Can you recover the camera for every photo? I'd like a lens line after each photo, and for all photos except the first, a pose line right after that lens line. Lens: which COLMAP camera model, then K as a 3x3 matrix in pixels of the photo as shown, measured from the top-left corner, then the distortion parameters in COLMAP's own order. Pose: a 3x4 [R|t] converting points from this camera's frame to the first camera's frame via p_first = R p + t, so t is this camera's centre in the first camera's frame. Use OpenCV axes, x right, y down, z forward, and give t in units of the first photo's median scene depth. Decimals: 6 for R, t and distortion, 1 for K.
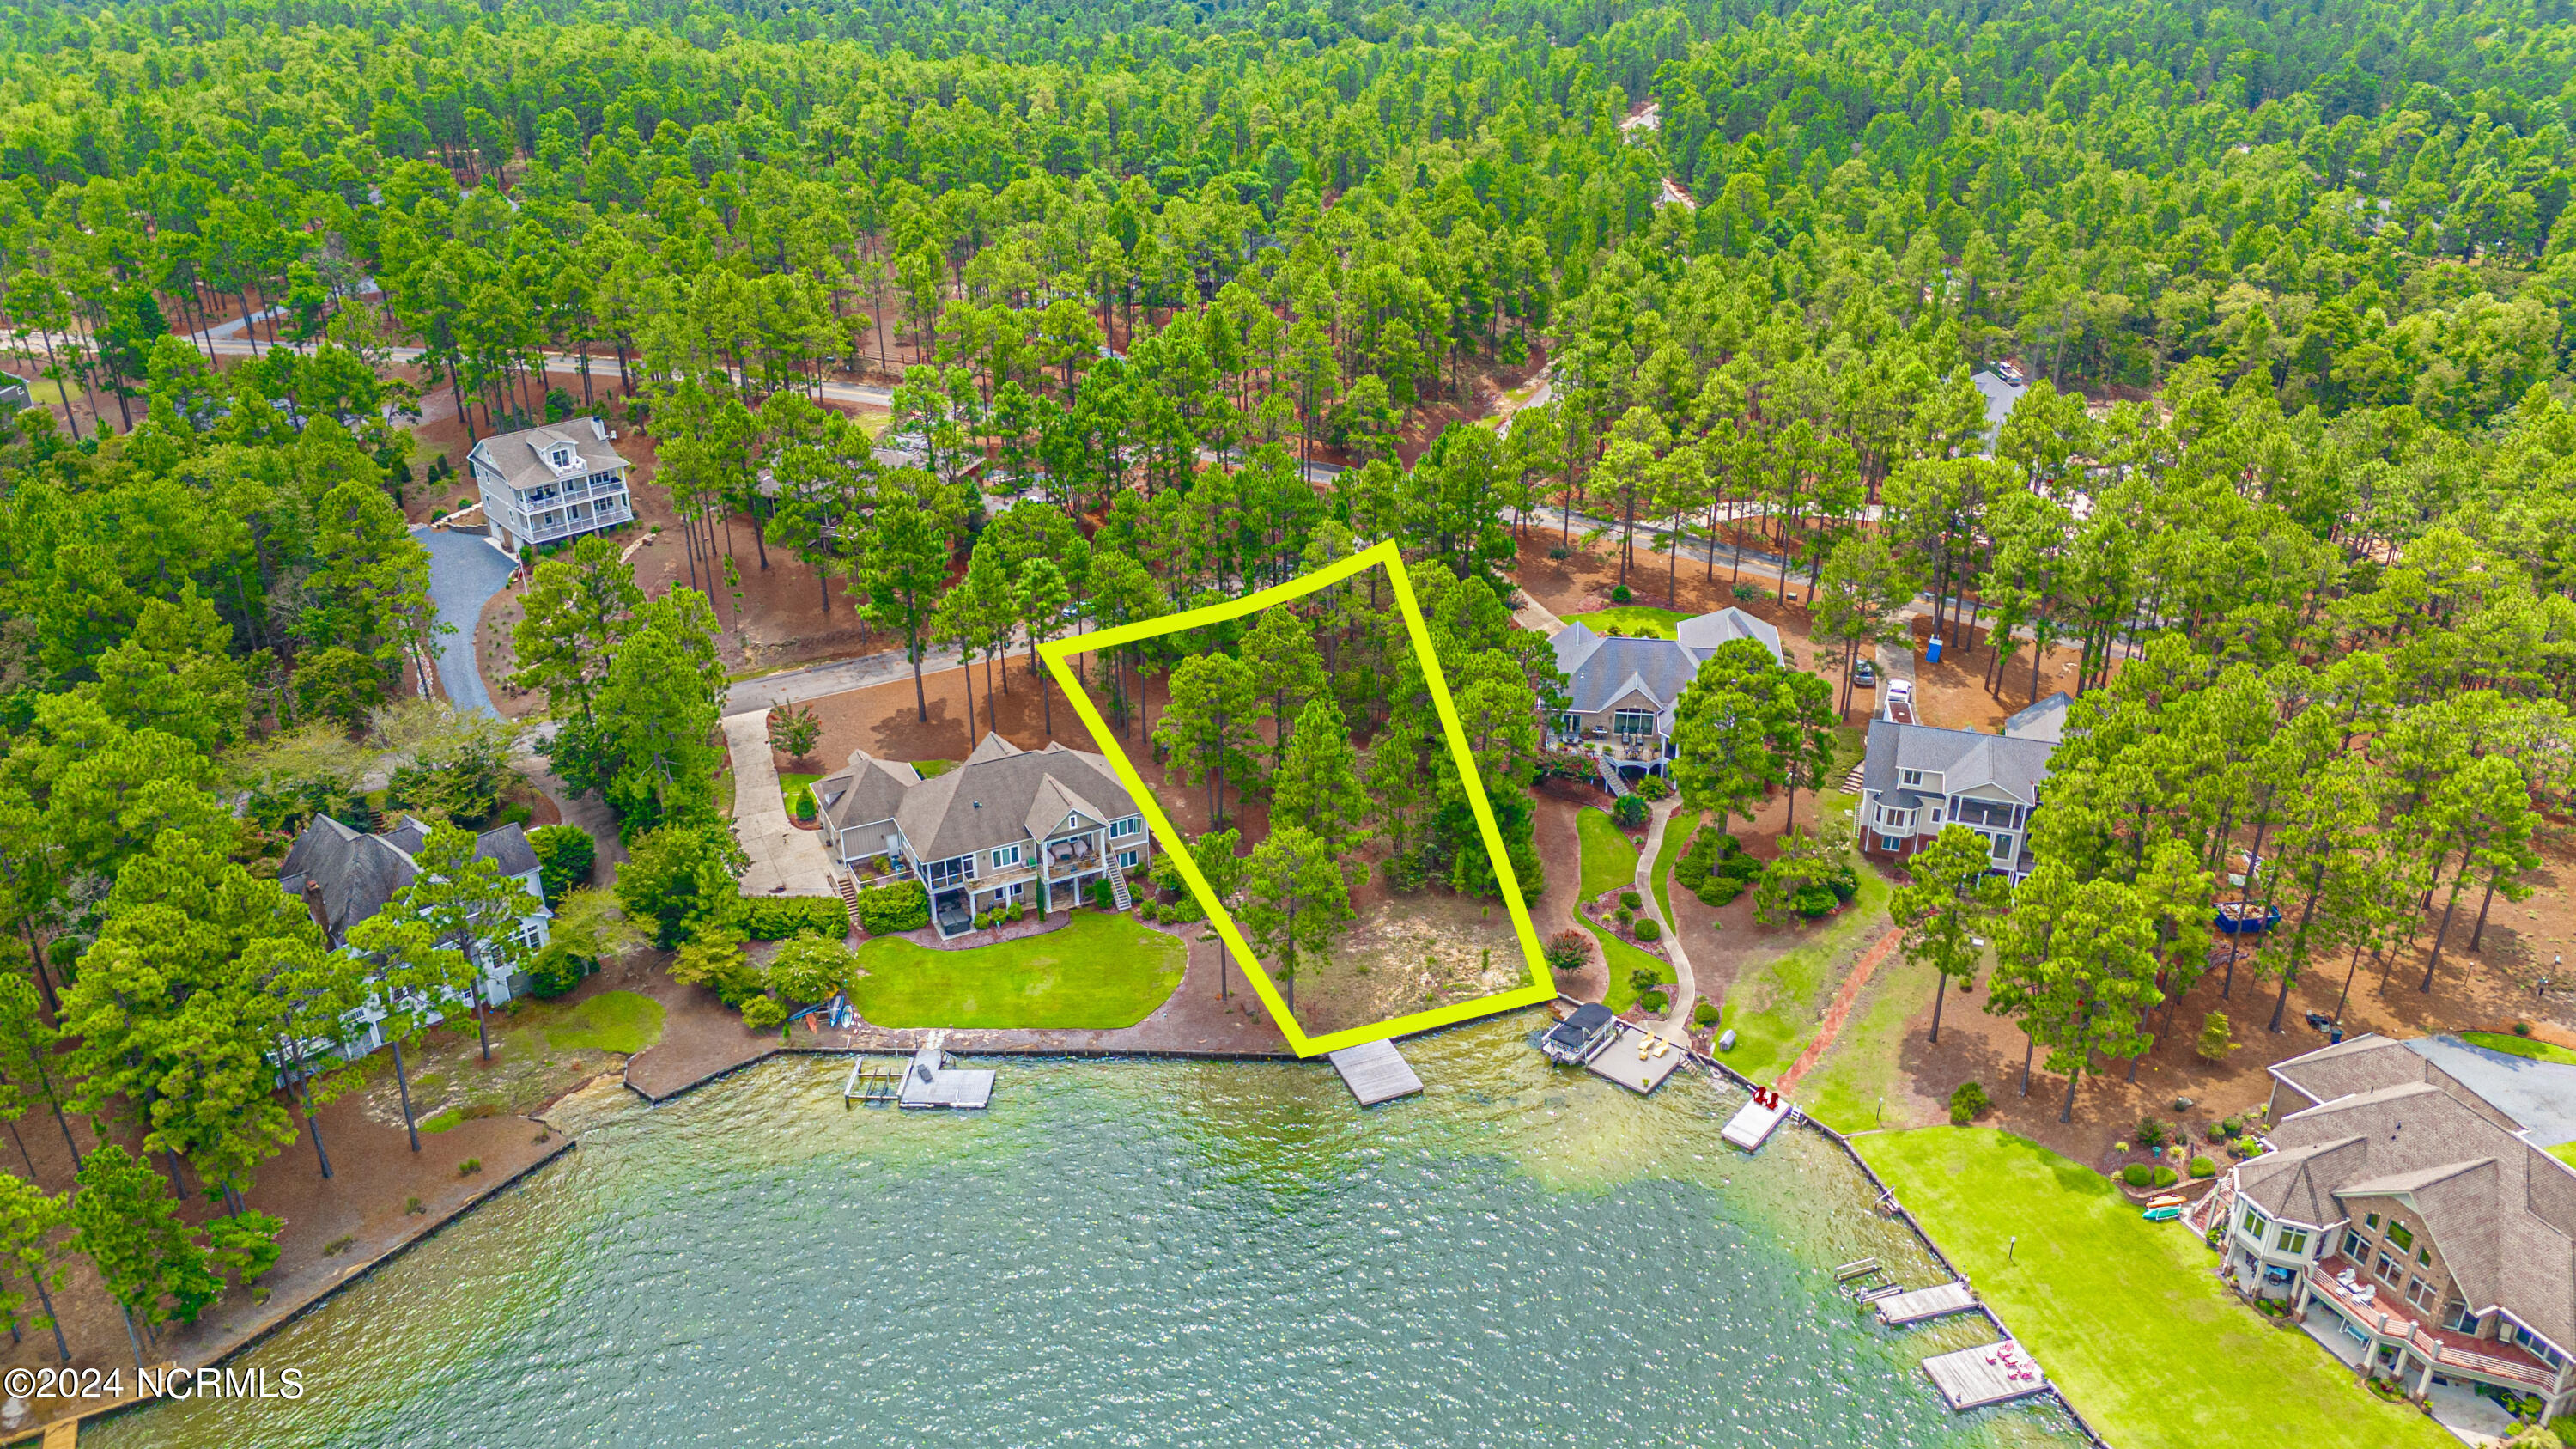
lens RADIAL K [[1914.8, 0, 1288.0], [0, 1914.8, 724.5], [0, 0, 1]] dist [0.152199, -0.335932]
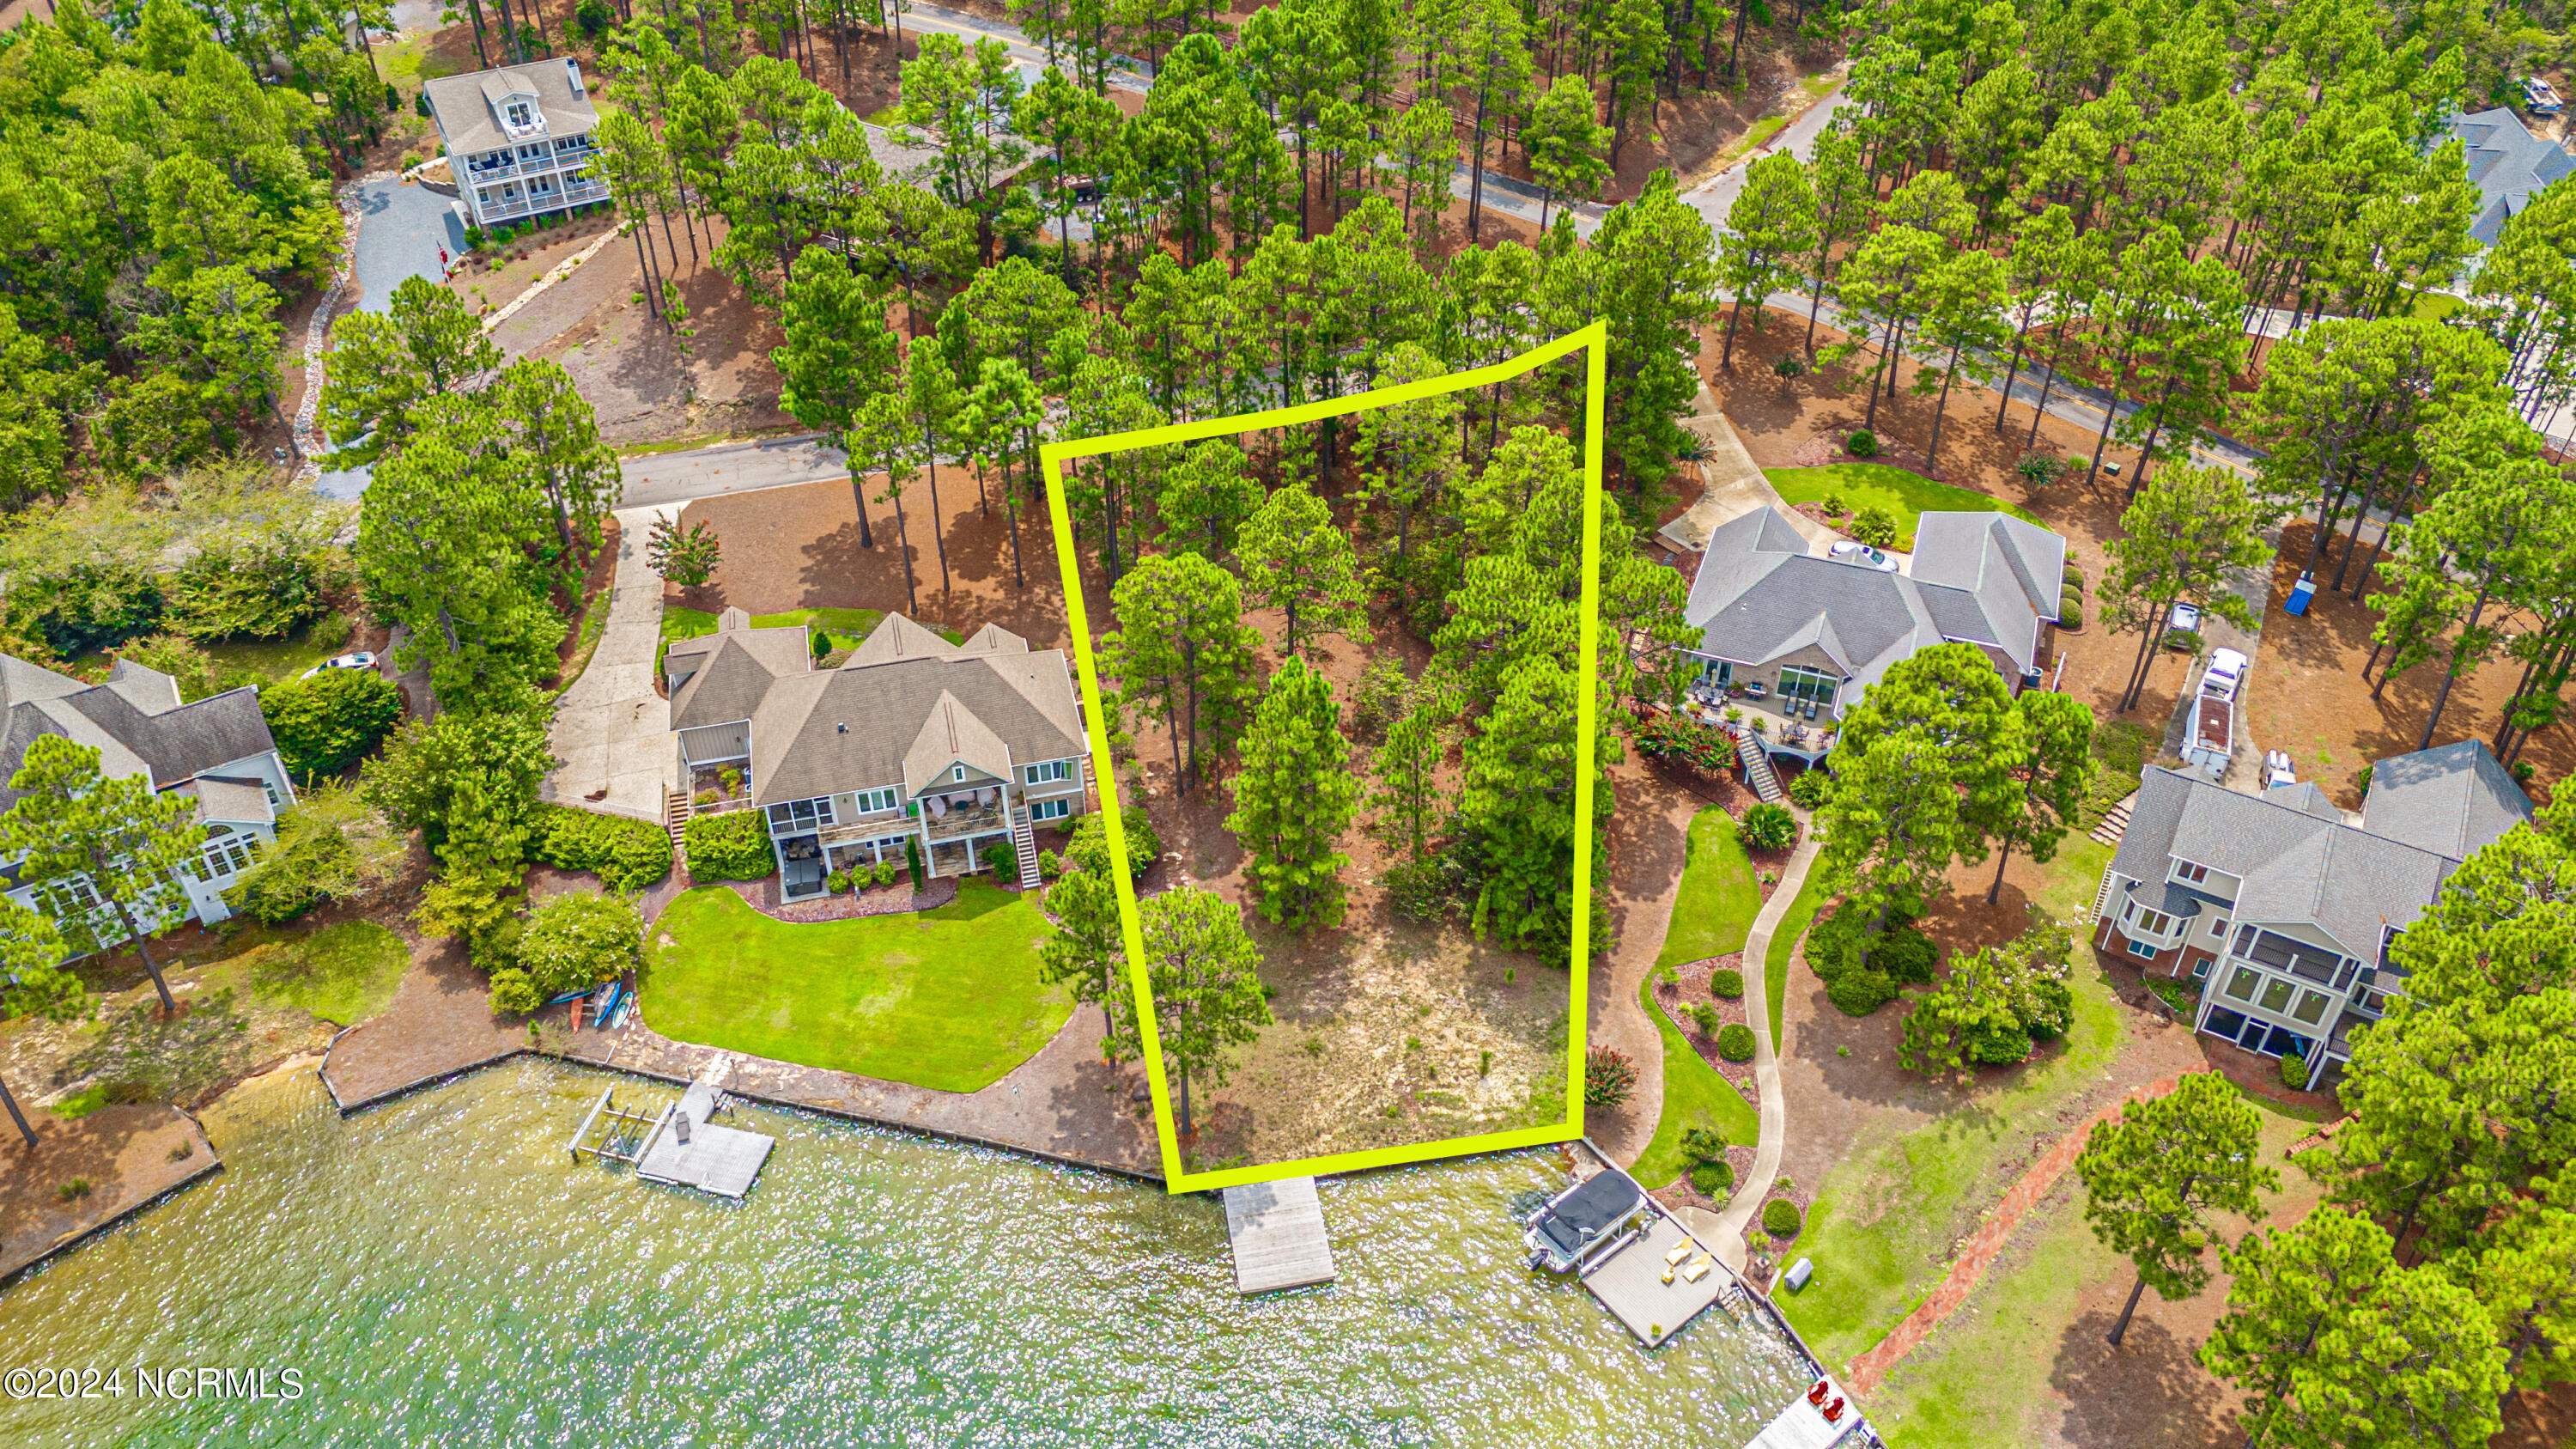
lens RADIAL K [[1898.7, 0, 1298.1], [0, 1898.7, 725.5], [0, 0, 1]] dist [0.076661, -0.074254]
pose [[0.977843, 0.136143, -0.159024, 0.123509], [-0.096173, 0.966886, 0.236395, -0.146982], [0.185941, -0.215863, 0.958556, 0.331800]]
